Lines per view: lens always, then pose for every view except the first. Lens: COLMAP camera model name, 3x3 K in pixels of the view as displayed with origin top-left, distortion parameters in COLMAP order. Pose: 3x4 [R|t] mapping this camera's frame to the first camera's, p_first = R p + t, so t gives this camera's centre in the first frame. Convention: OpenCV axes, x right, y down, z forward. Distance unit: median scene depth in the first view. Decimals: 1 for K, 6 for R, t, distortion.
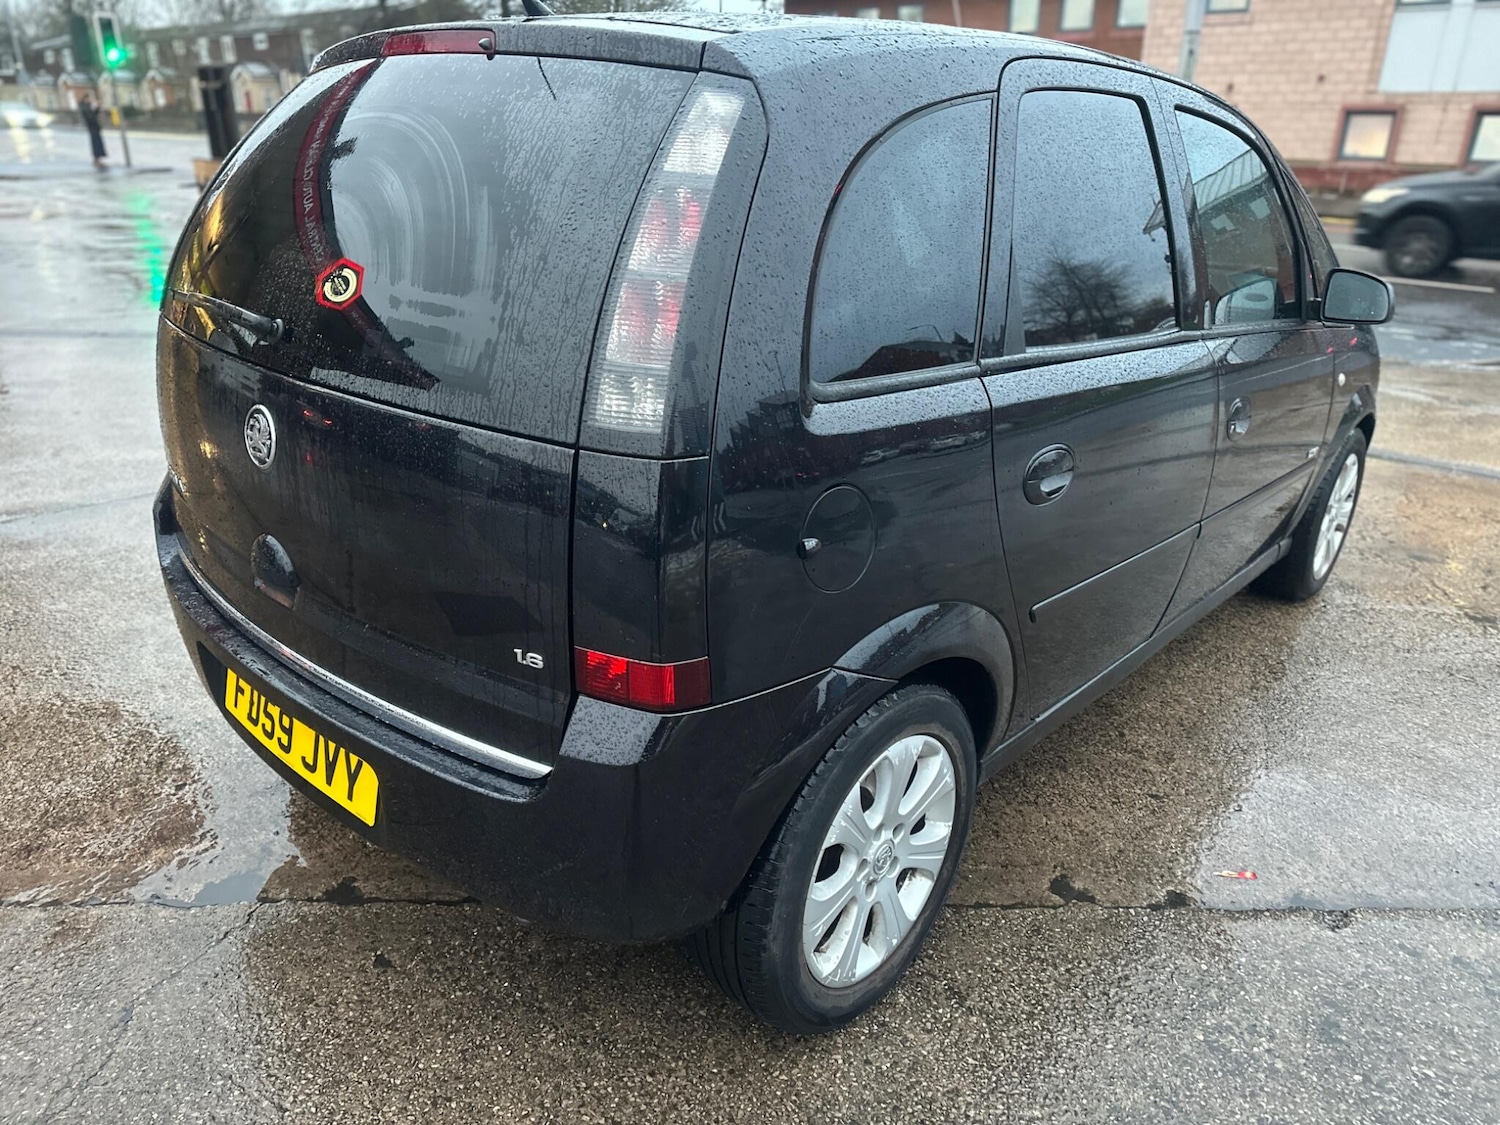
lens RADIAL K [[1056.4, 0, 747.3], [0, 1056.4, 573.6], [0, 0, 1]] dist [0.037356, -0.041035]
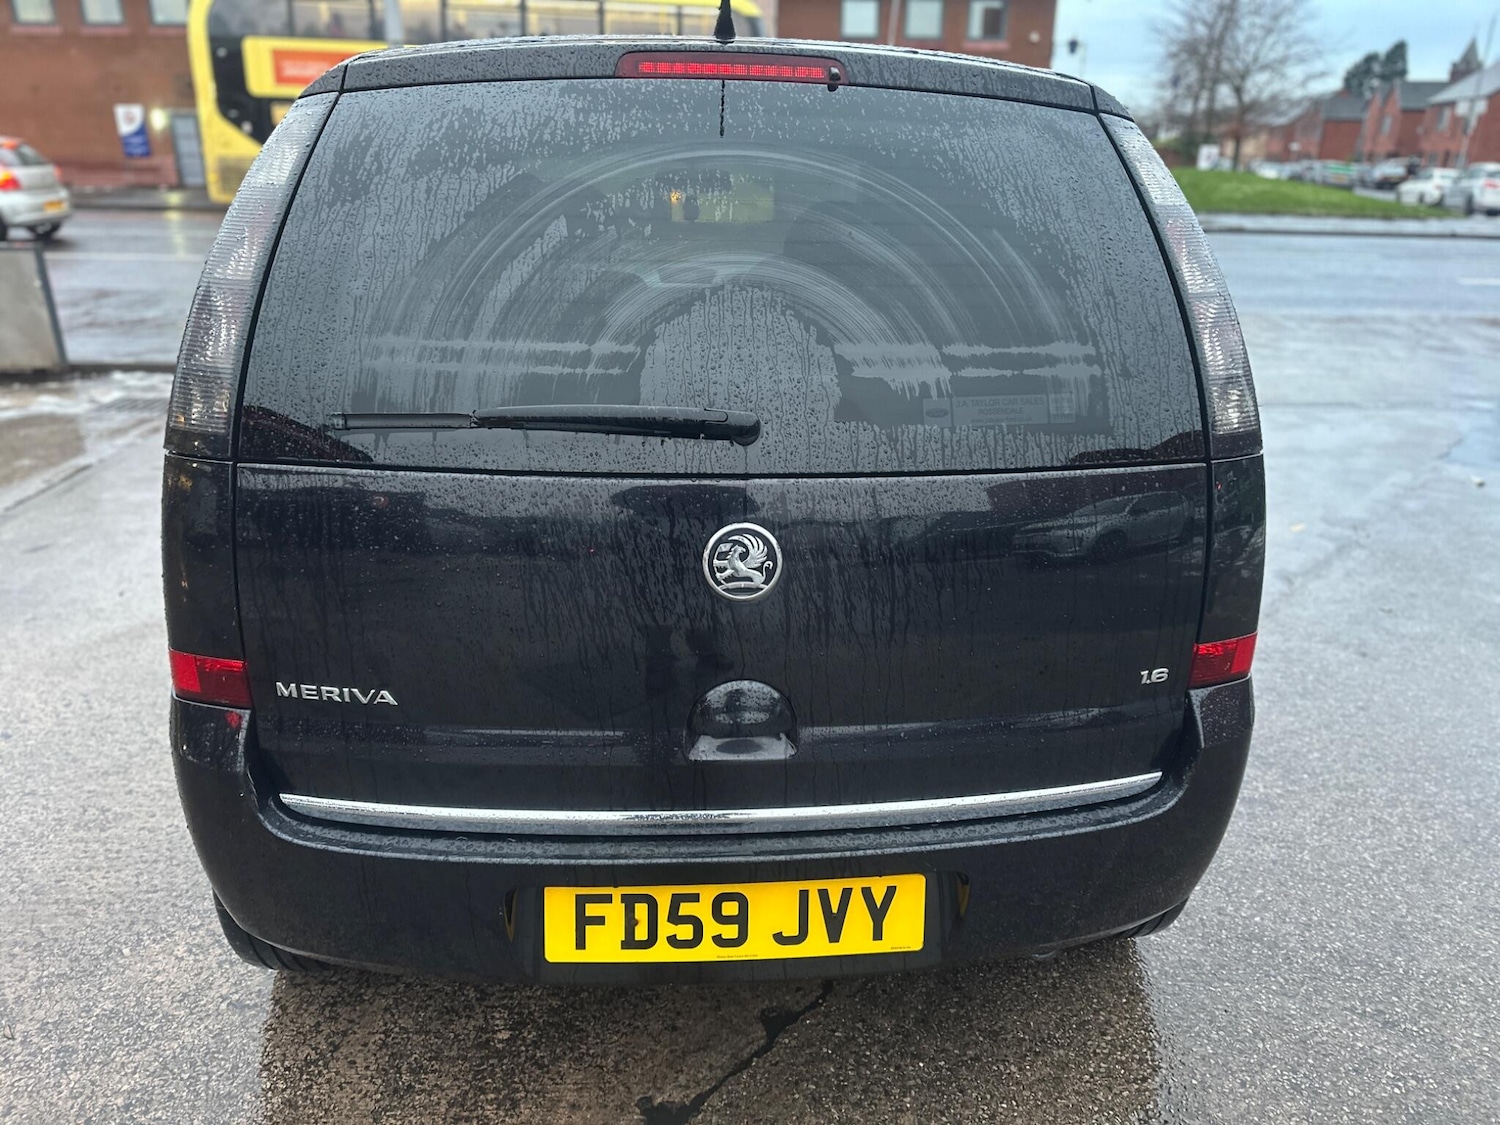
lens RADIAL K [[1056.4, 0, 754.8], [0, 1056.4, 571.7], [0, 0, 1]] dist [0.037356, -0.041035]
pose [[0.685178, -0.277854, 0.673297, -0.847608], [0.280115, 0.953809, 0.108557, -0.175985], [-0.672359, 0.114220, 0.731360, 0.360689]]
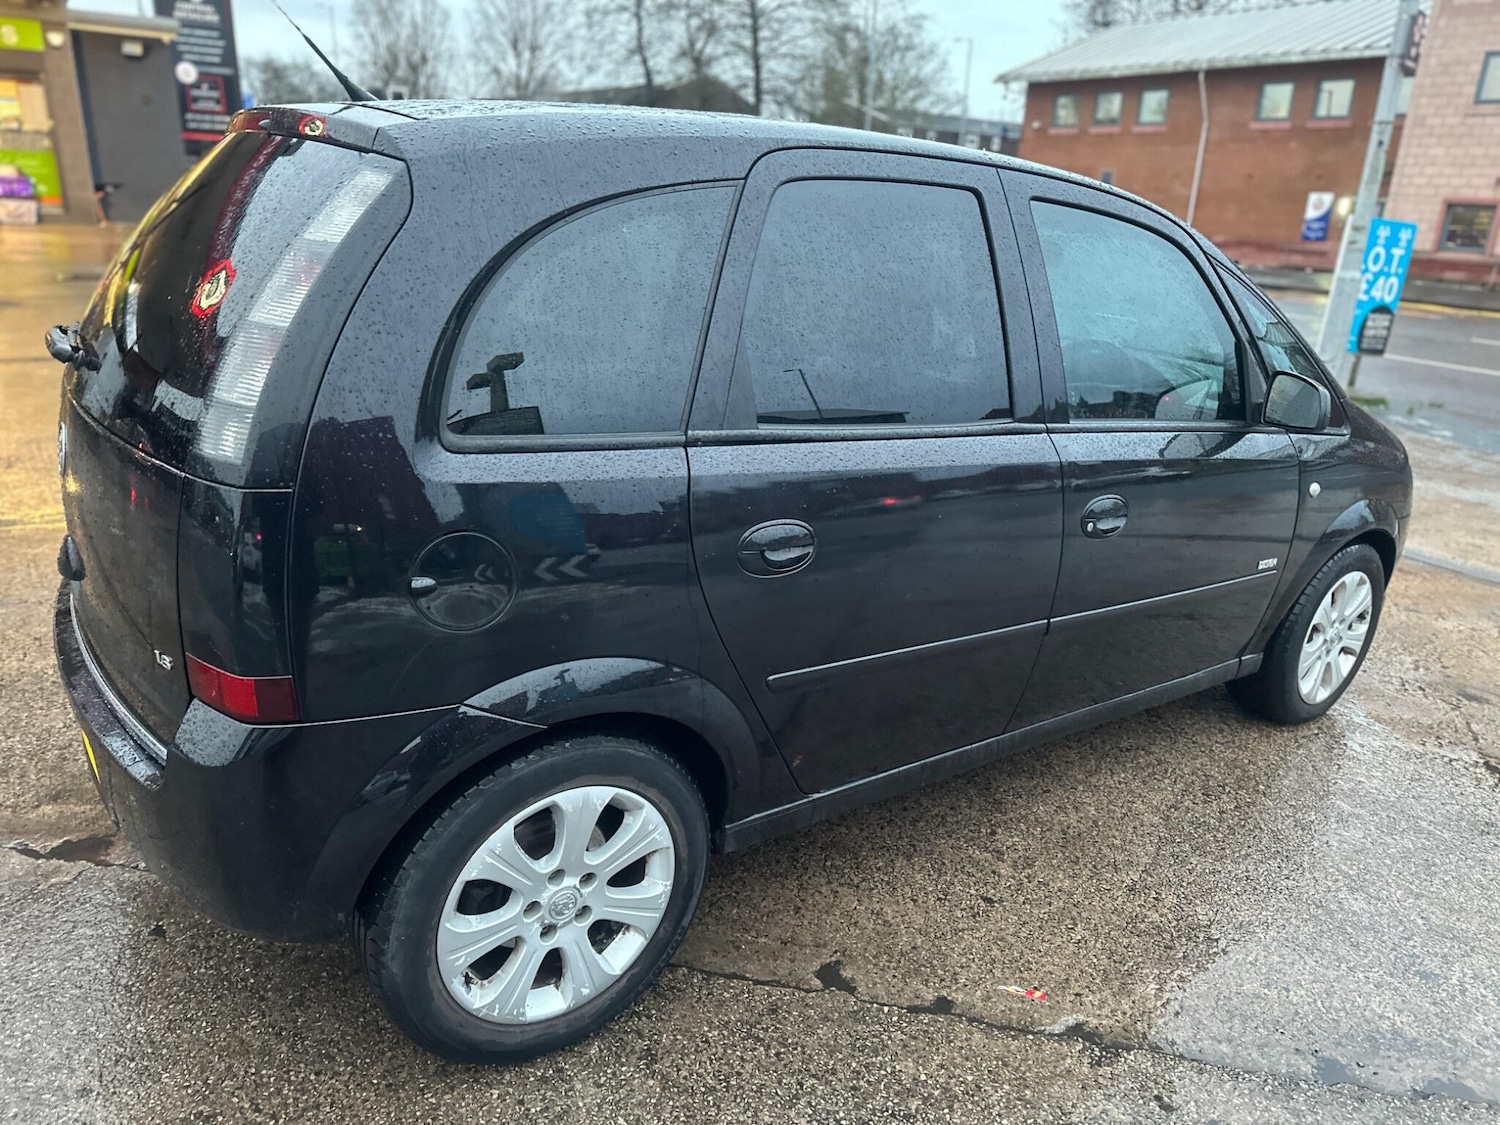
lens RADIAL K [[1056.4, 0, 759.7], [0, 1056.4, 570.4], [0, 0, 1]] dist [0.037356, -0.041035]
pose [[0.977205, 0.097875, -0.188389, 0.447320], [-0.109600, 0.992571, -0.052833, -0.016028], [0.181819, 0.072276, 0.980672, 0.005526]]
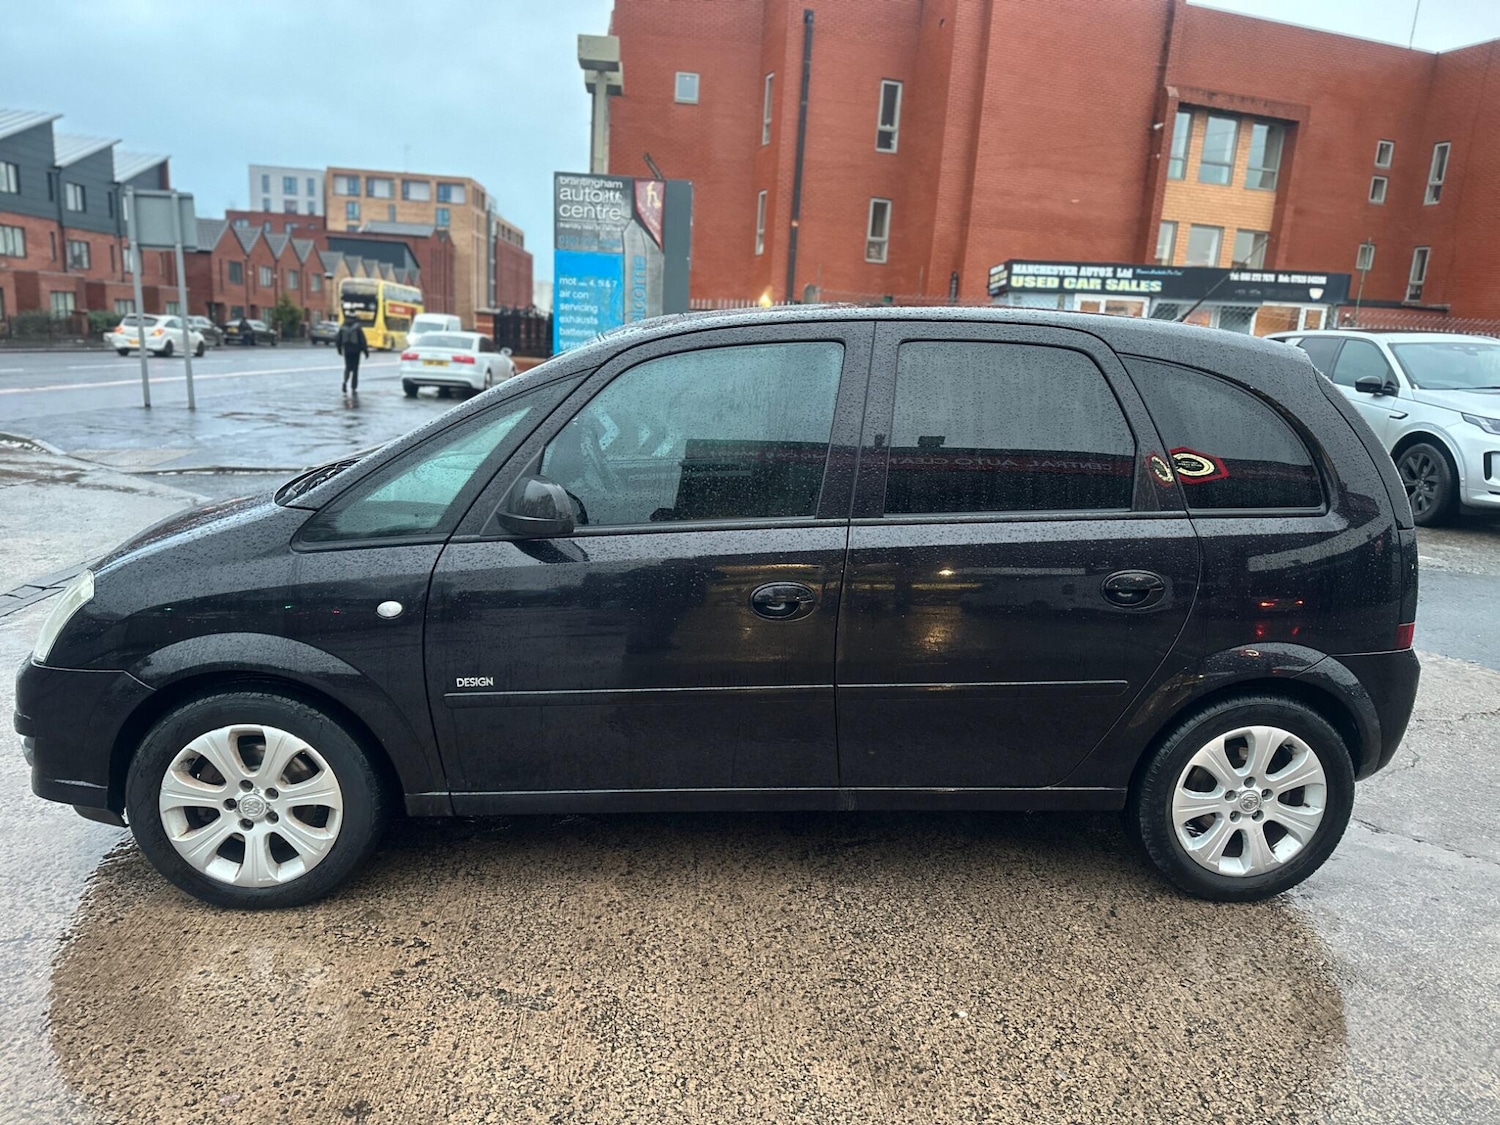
lens RADIAL K [[1056.4, 0, 758.2], [0, 1056.4, 570.9], [0, 0, 1]] dist [0.037356, -0.041035]
pose [[-0.730189, -0.206571, 0.651270, -0.937643], [0.197852, 0.848433, 0.490934, -1.175121], [-0.653971, 0.487329, -0.578646, 2.671671]]
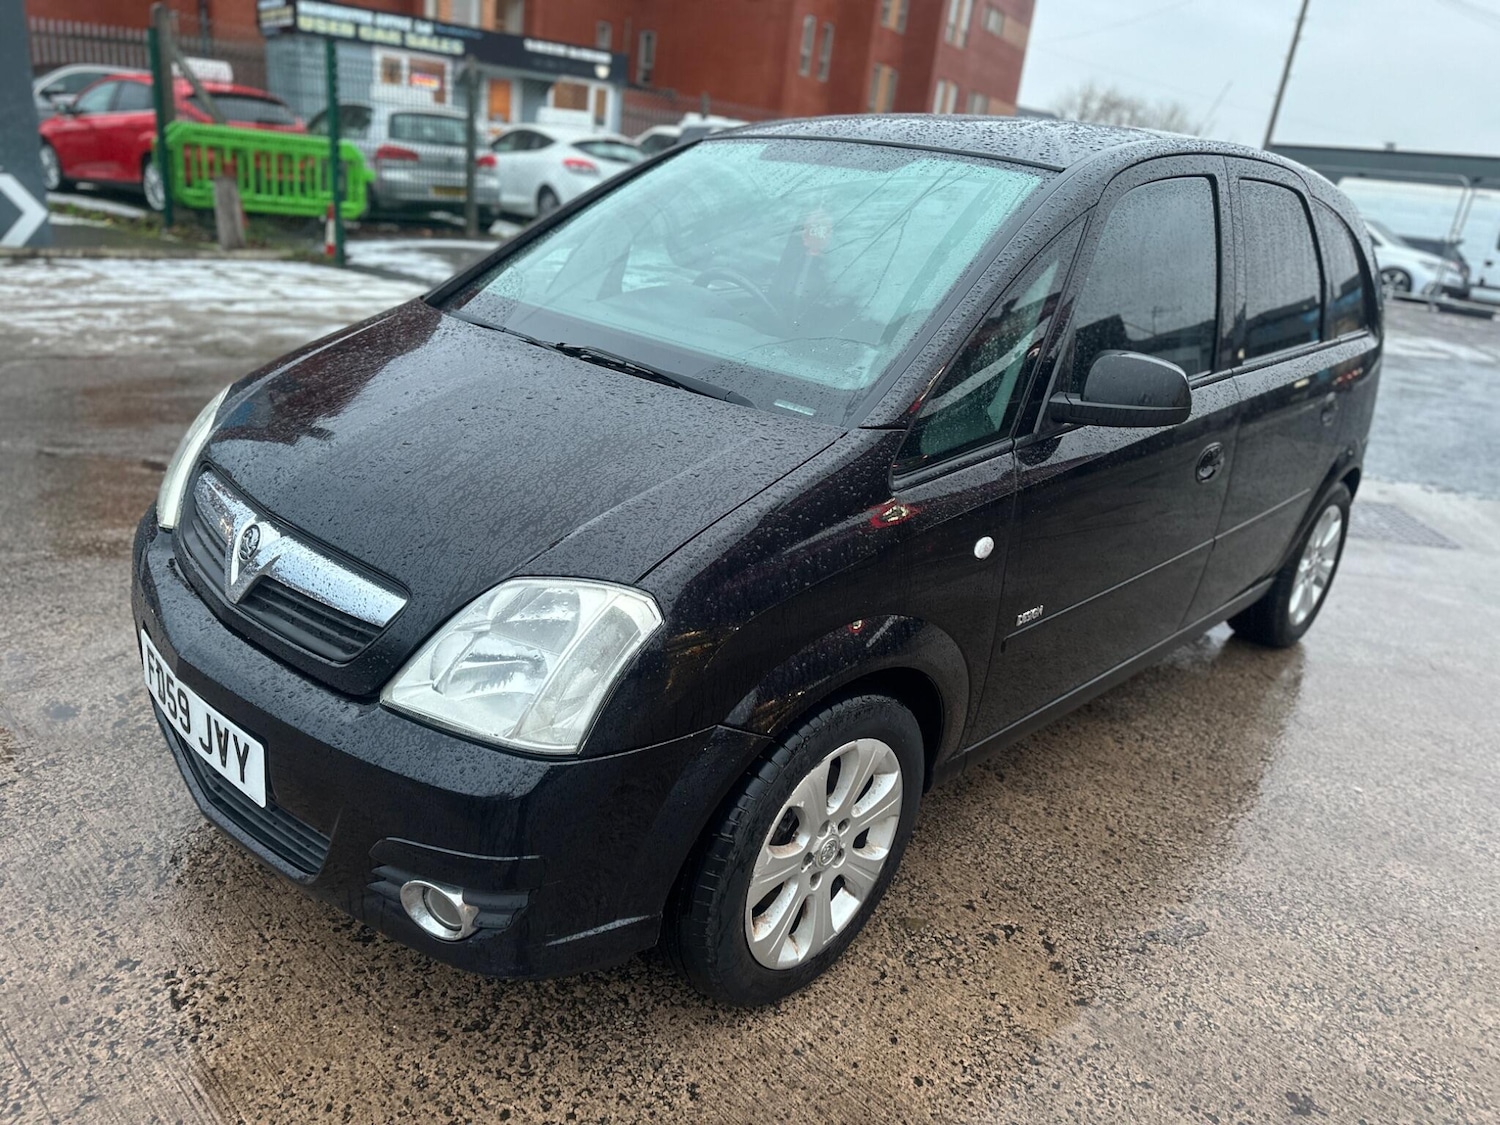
lens RADIAL K [[1056.4, 0, 760.1], [0, 1056.4, 562.1], [0, 0, 1]] dist [0.037356, -0.041035]
pose [[-0.989972, -0.140528, -0.014428, 0.535640], [-0.112855, 0.725299, 0.679121, -1.214333], [-0.084971, 0.673939, -0.733885, 2.997805]]
